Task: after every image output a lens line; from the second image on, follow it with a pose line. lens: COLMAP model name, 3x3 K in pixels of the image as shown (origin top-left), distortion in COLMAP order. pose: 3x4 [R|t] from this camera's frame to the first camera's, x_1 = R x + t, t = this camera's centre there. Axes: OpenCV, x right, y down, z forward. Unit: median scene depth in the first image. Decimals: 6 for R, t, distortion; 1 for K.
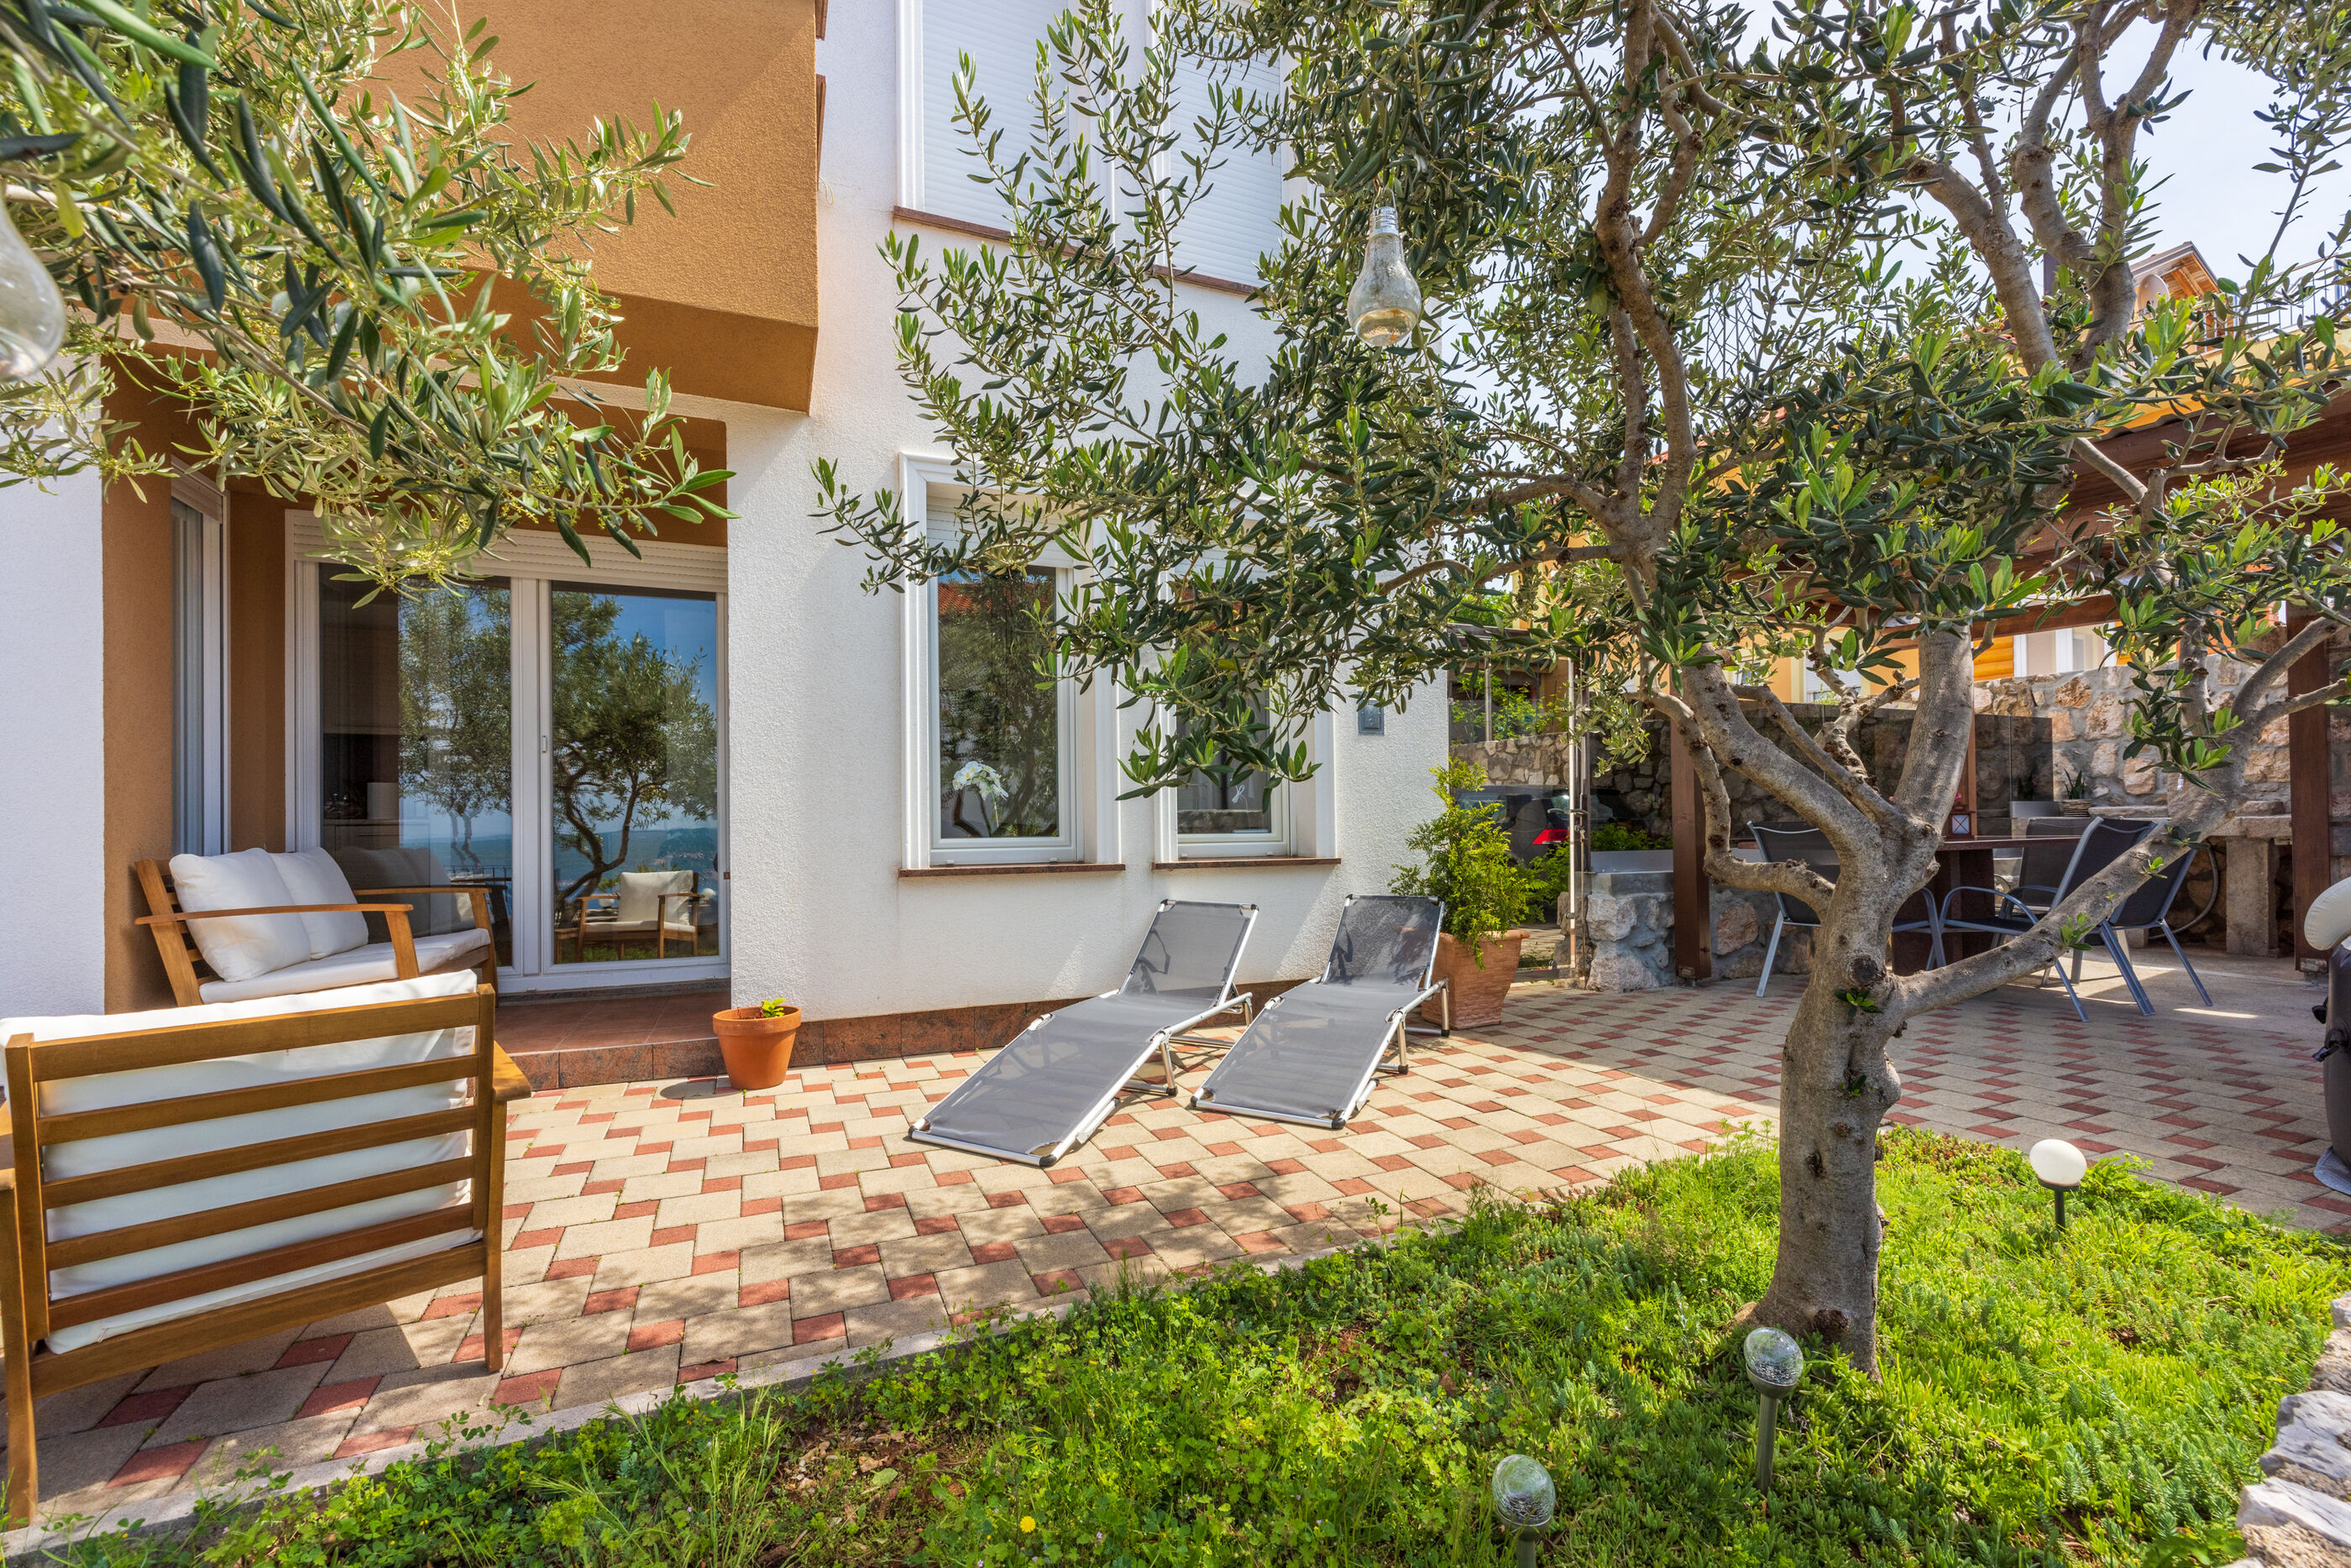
lens RADIAL K [[988.2, 0, 1193.7], [0, 988.2, 813.8], [0, 0, 1]] dist [0.000028, 0.000653]
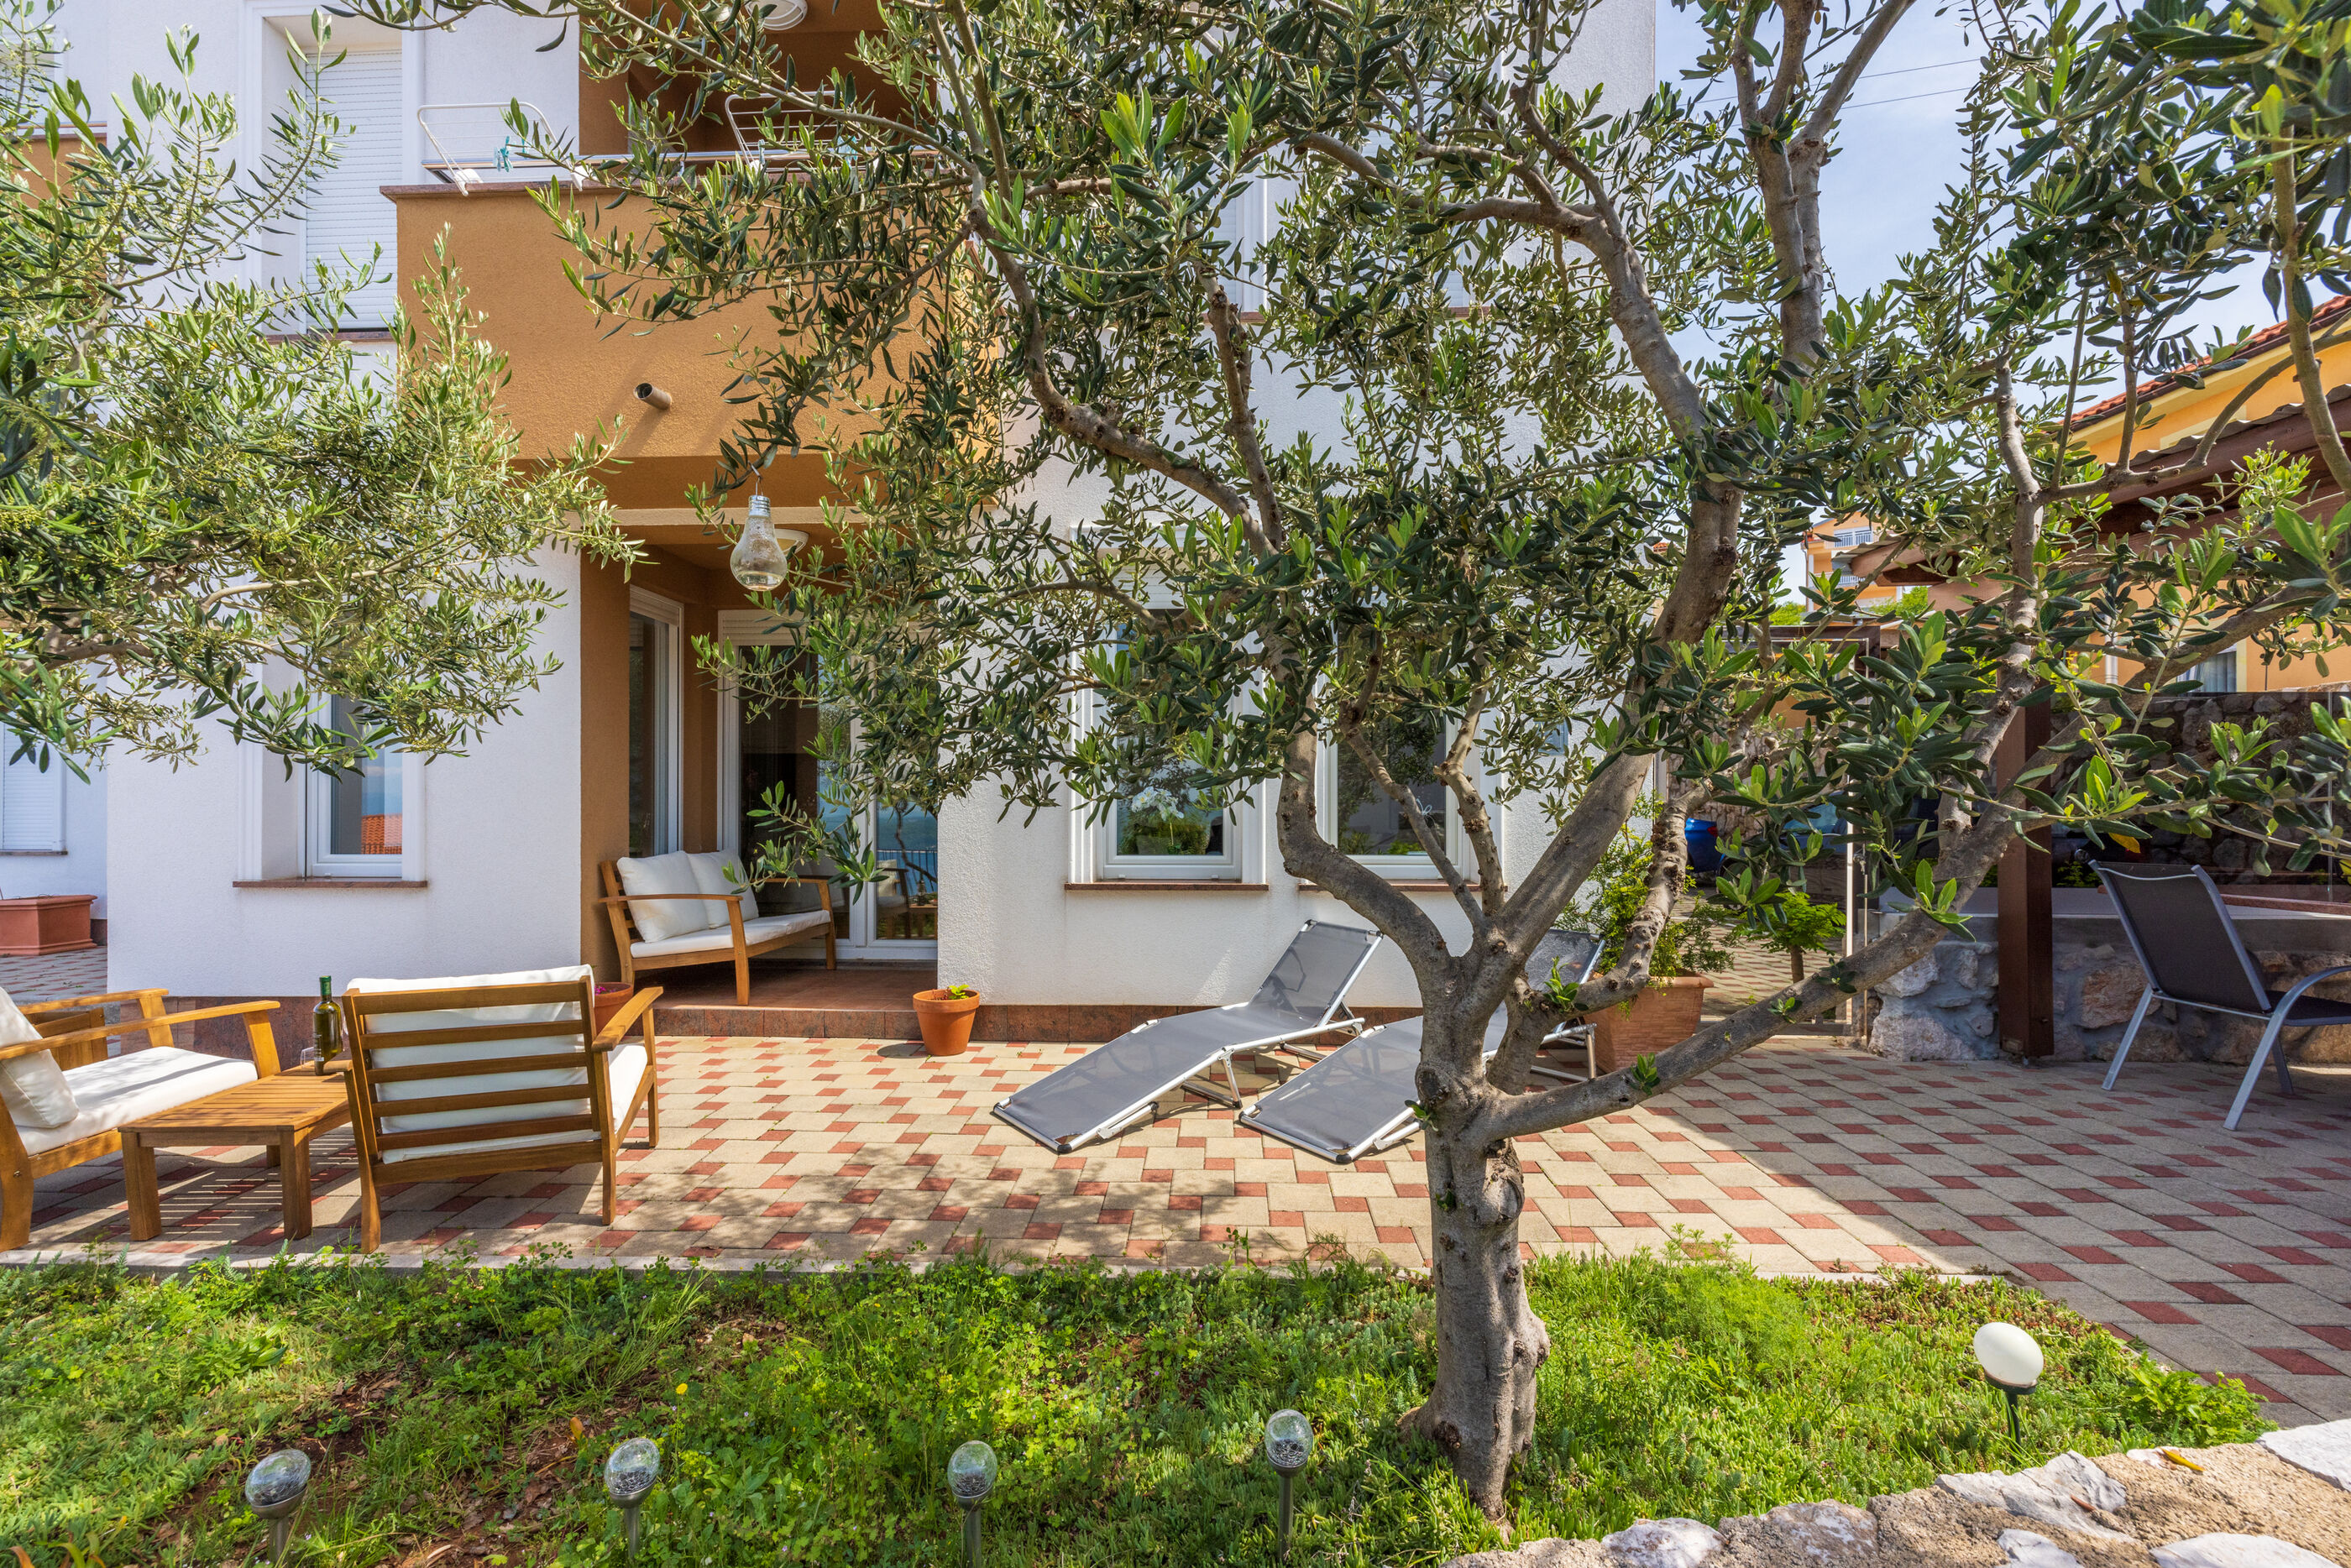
lens RADIAL K [[988.2, 0, 1185.0], [0, 988.2, 819.2], [0, 0, 1]] dist [0.000028, 0.000653]
pose [[0.900740, 0.015475, -0.434082, 0.624832], [-0.005716, 0.999701, 0.023778, -0.089323], [0.434320, -0.018936, 0.900559, 0.014759]]
